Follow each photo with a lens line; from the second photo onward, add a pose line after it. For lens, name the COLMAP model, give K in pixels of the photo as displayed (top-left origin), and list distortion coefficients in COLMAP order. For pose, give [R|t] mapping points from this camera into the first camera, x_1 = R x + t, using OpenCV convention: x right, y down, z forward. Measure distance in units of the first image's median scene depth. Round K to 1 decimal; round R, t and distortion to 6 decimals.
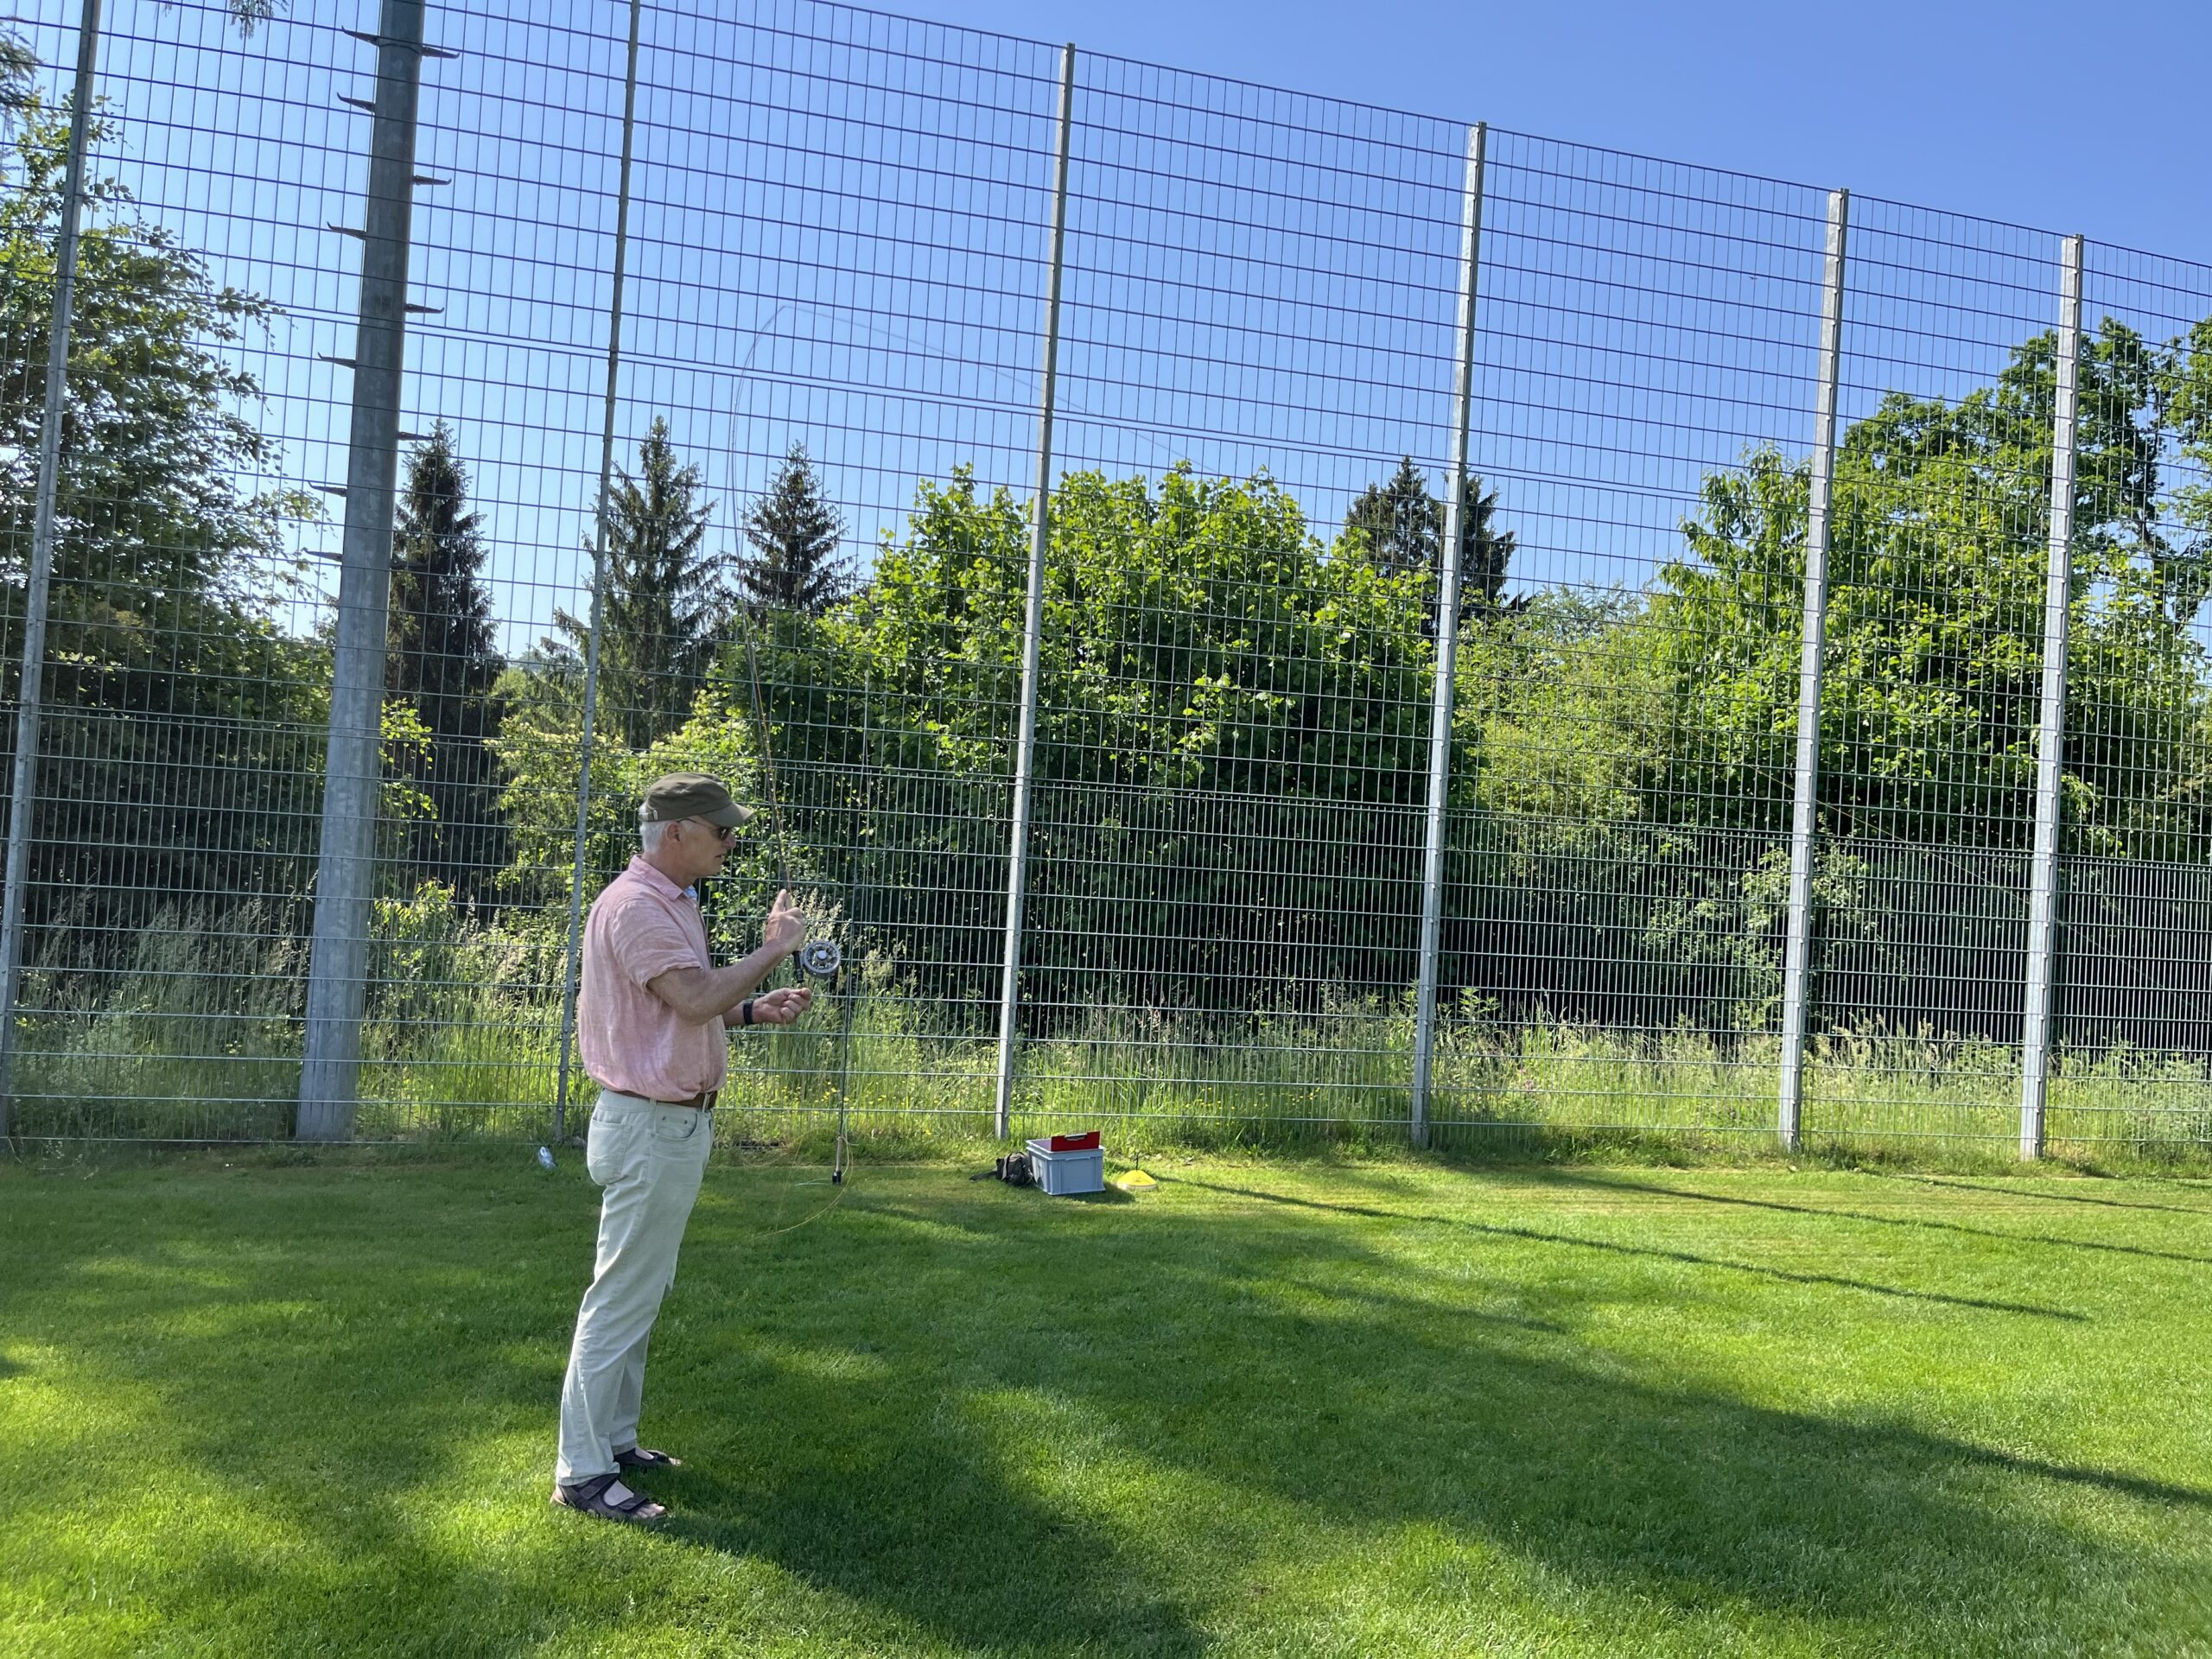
lens RADIAL K [[1674.0, 0, 1100.8], [0, 1674.0, 801.7], [0, 0, 1]] dist [0.065033, -0.085444]
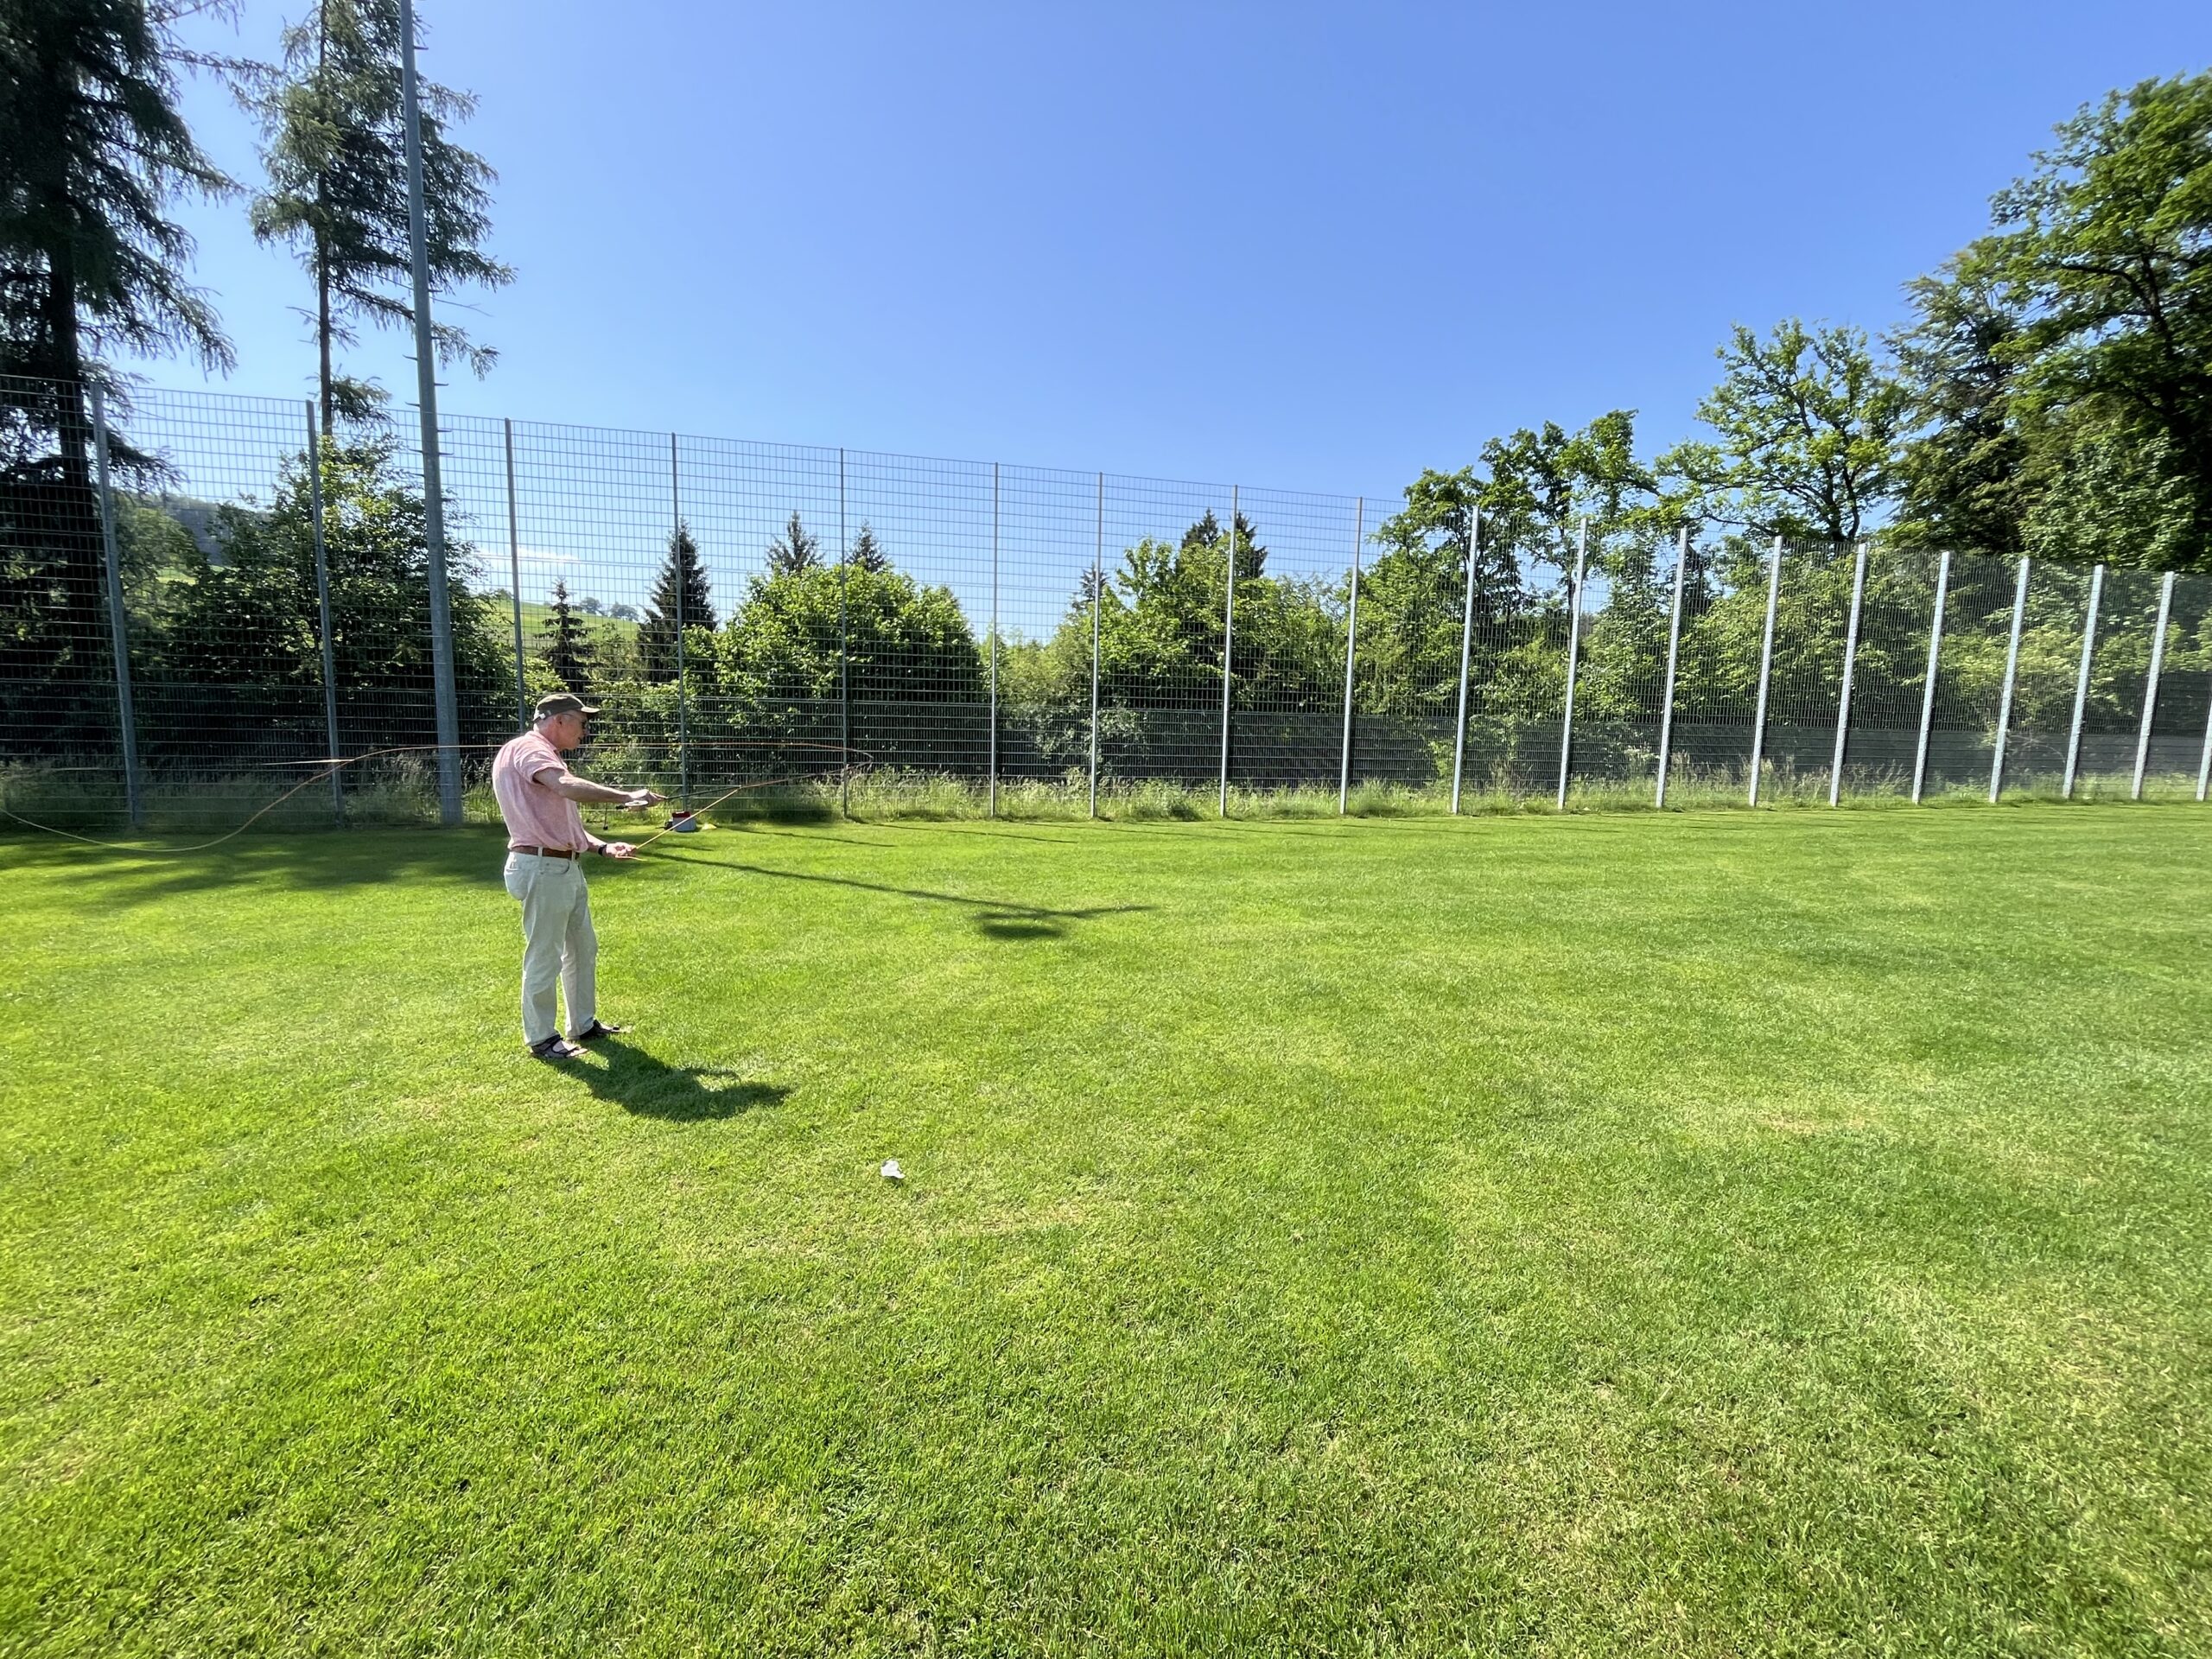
lens RADIAL K [[903.6, 0, 1119.2], [0, 903.6, 830.1], [0, 0, 1]] dist [-0.003373, 0.000281]
pose [[0.999111, -0.039300, -0.015277, 0.541568], [0.041116, 0.988381, 0.146327, 0.017101], [0.009349, -0.146825, 0.989118, -0.448760]]
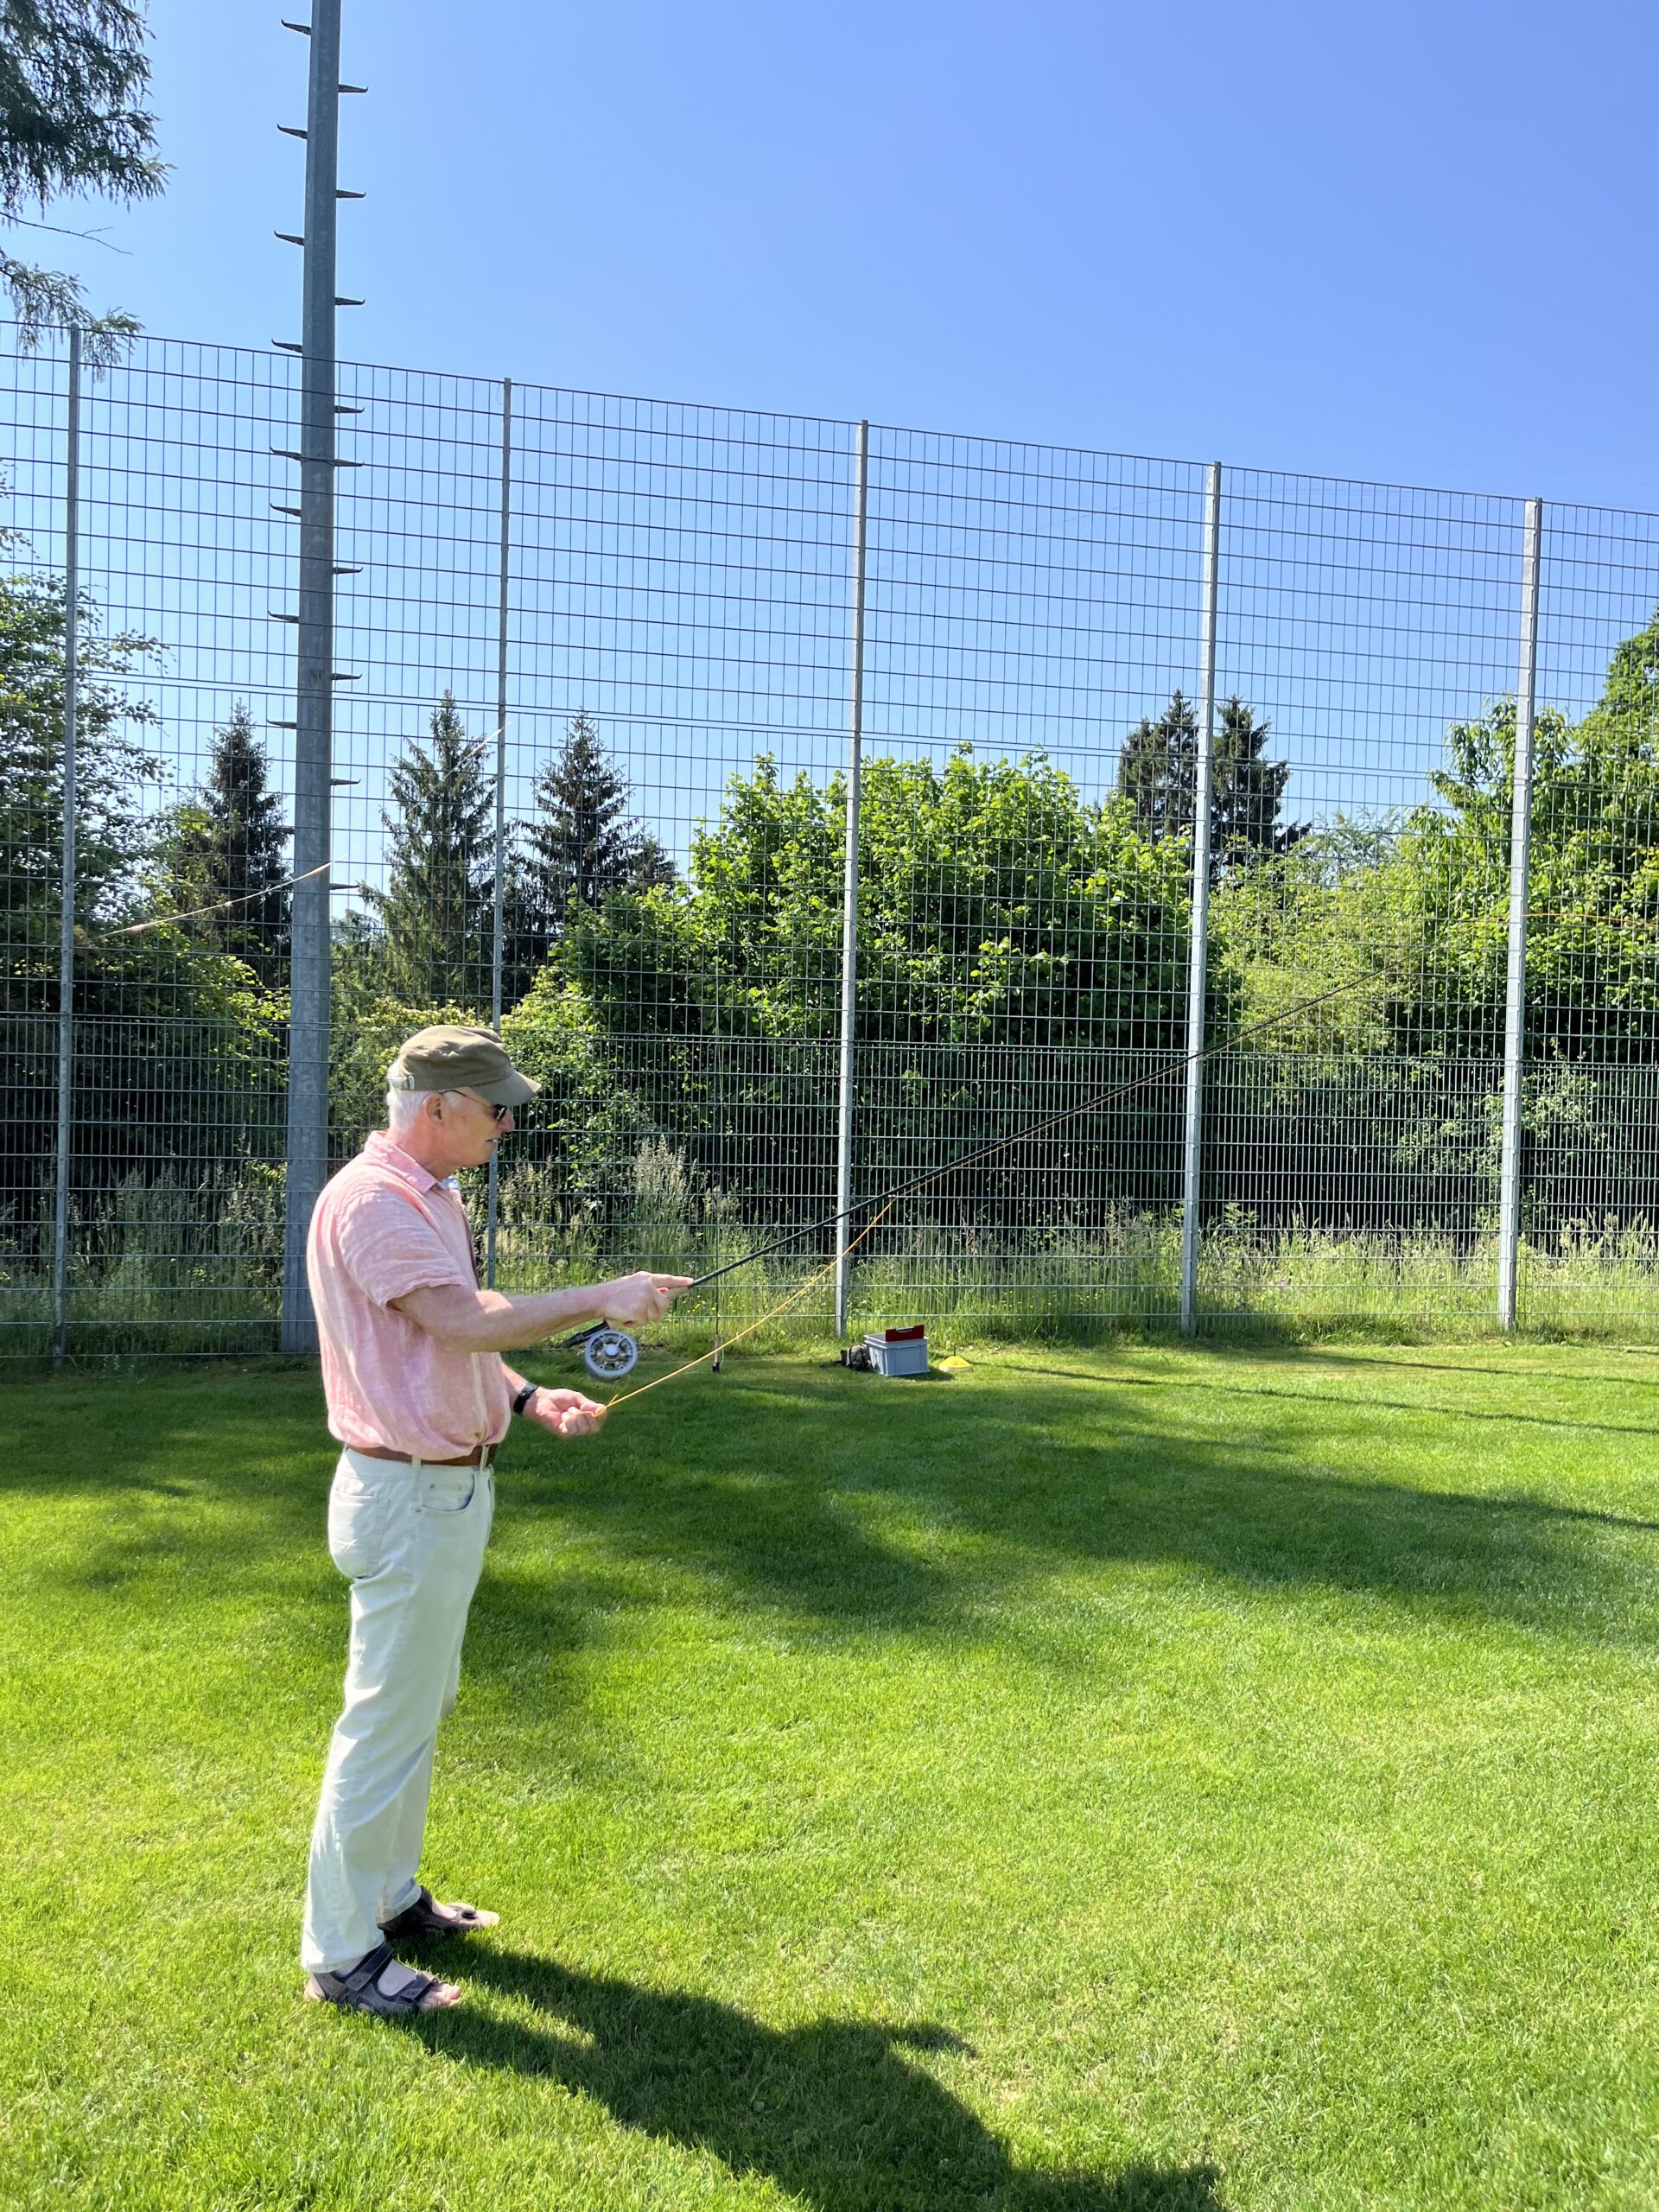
lens RADIAL K [[1674.0, 0, 820.3], [0, 1674.0, 1111.4], [0, 0, 1]] dist [0.065033, -0.085444]
pose [[0.998599, -0.036764, -0.038070, -0.015552], [0.038253, 0.998501, 0.039147, -0.008010], [0.036574, -0.040548, 0.998508, -0.149047]]
